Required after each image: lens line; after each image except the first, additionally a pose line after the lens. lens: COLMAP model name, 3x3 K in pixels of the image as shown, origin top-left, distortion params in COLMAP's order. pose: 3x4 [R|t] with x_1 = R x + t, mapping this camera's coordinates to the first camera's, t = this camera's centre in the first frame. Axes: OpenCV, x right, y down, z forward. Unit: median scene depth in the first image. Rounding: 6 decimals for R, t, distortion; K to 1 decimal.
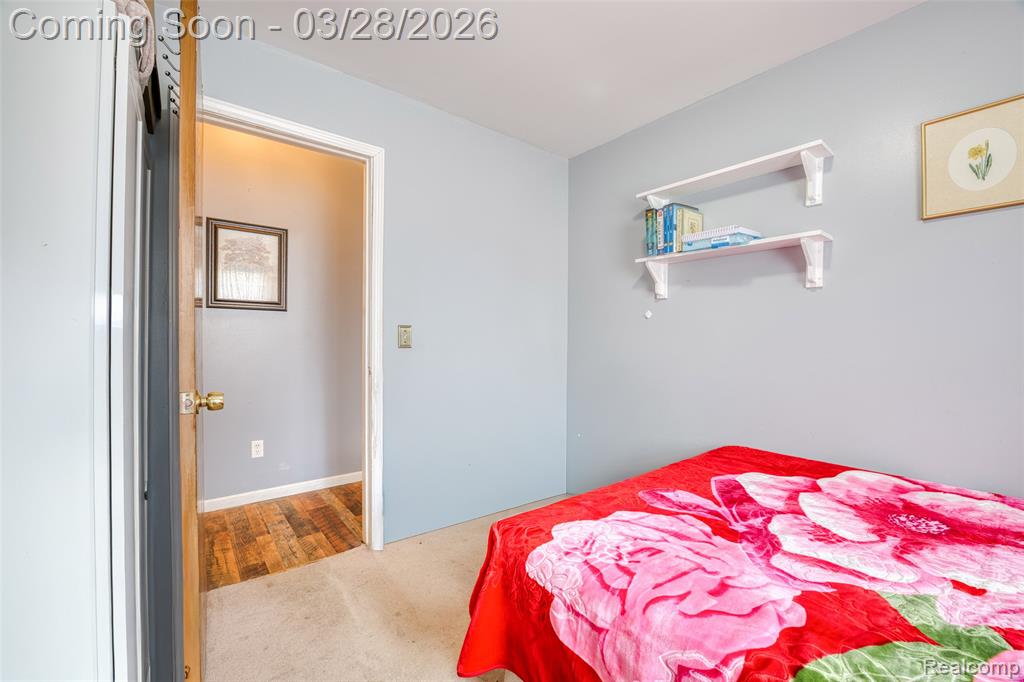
lens RADIAL K [[409.4, 0, 512.0], [0, 409.4, 340.6], [0, 0, 1]] dist [-0.026058, 0.001585]
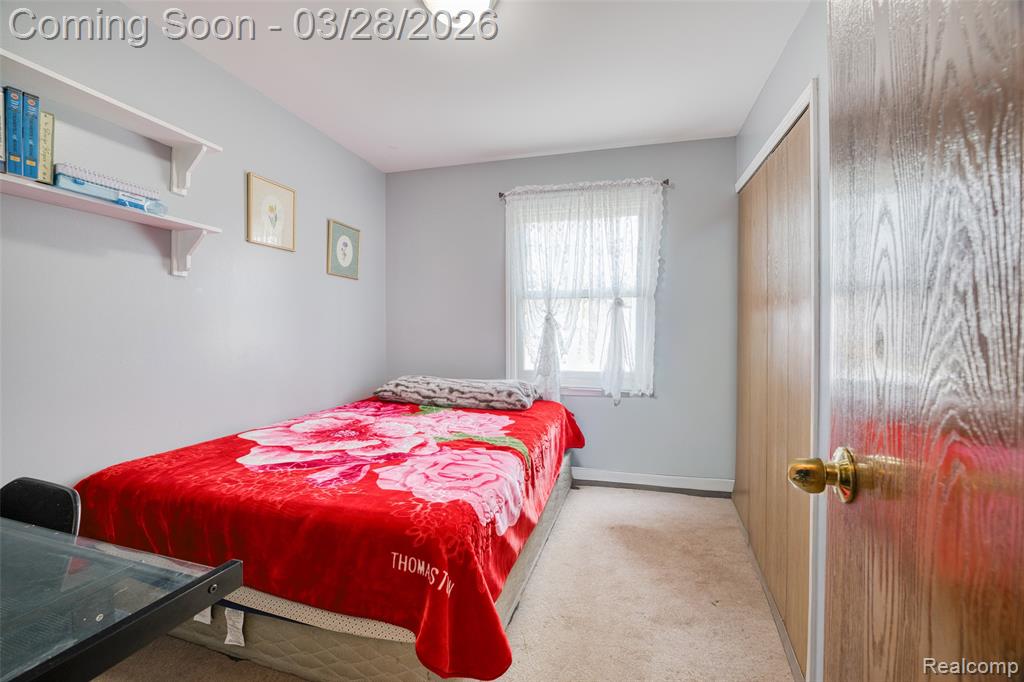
lens RADIAL K [[409.4, 0, 512.1], [0, 409.4, 332.7], [0, 0, 1]] dist [-0.026058, 0.001585]
pose [[-0.567189, -0.008490, 0.823544, -0.848361], [-0.004549, 0.999964, 0.007176, -0.003746], [-0.823575, 0.000324, -0.567207, 1.373608]]
